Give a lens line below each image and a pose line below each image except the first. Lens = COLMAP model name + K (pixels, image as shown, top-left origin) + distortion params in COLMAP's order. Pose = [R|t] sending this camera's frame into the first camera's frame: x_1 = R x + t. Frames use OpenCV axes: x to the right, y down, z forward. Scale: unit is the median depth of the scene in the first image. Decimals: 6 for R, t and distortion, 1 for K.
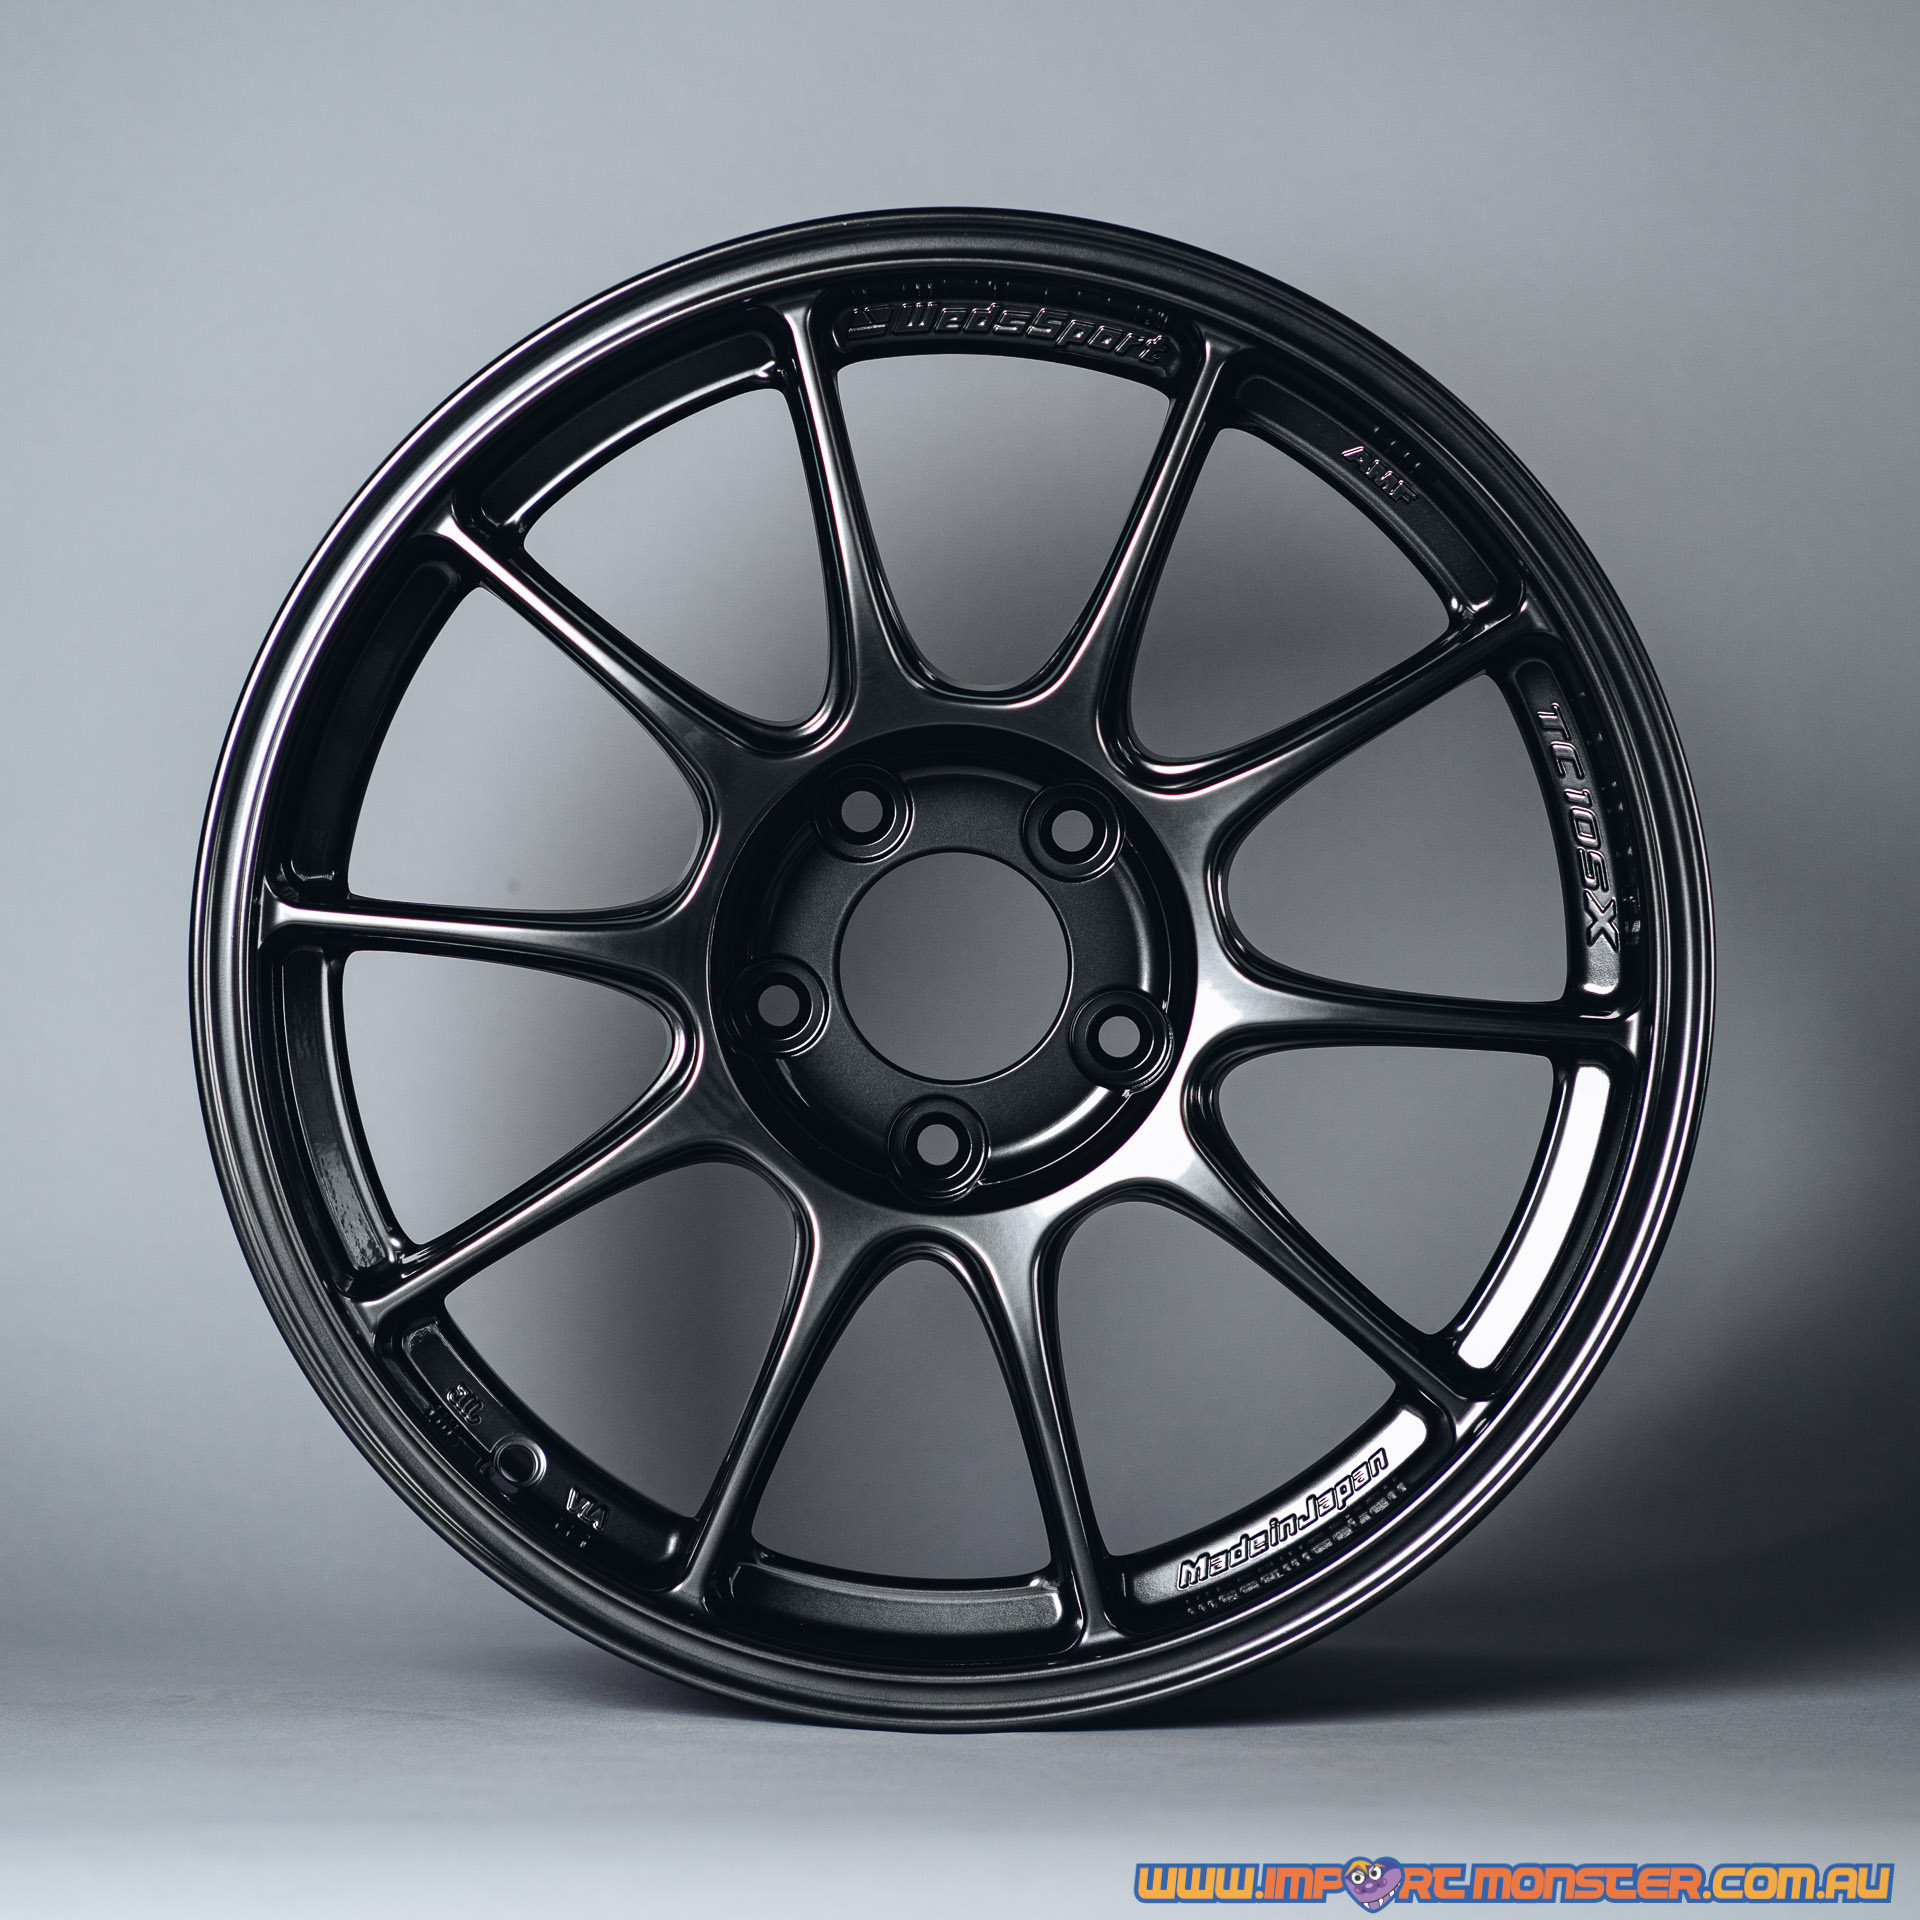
lens RADIAL K [[7355.1, 0, 960.0], [0, 7355.1, 960.0], [0, 0, 1]] dist [0.027948, -0.762924]
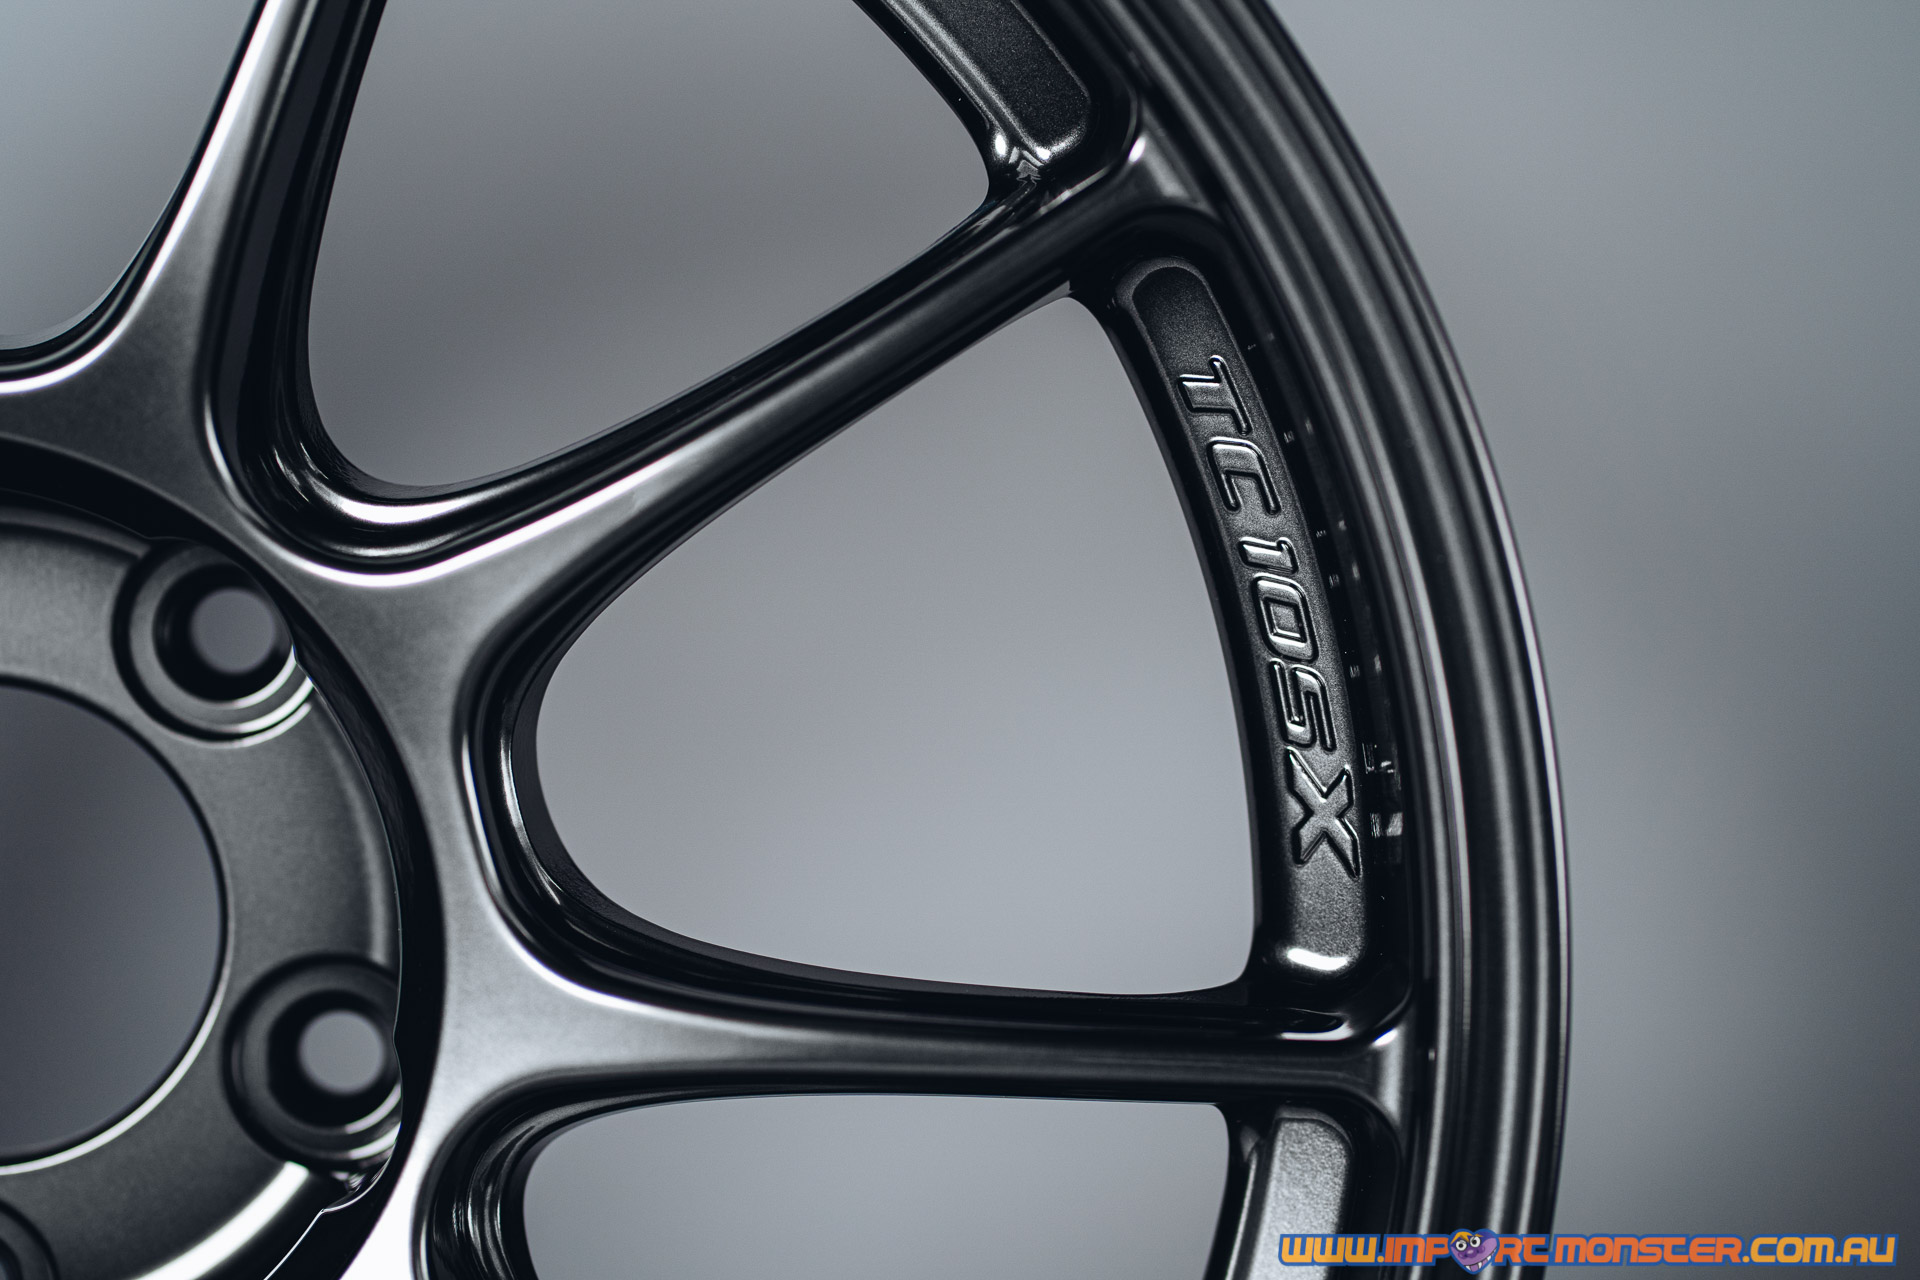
lens RADIAL K [[5311.0, 0, 960.0], [0, 5311.0, 640.0], [0, 0, 1]] dist [0.340396, -0.084218]
pose [[0.999814, -0.017882, -0.007290, 0.066667], [0.018180, 0.998908, 0.043040, -0.031640], [0.006512, -0.043165, 0.999047, 0.659466]]
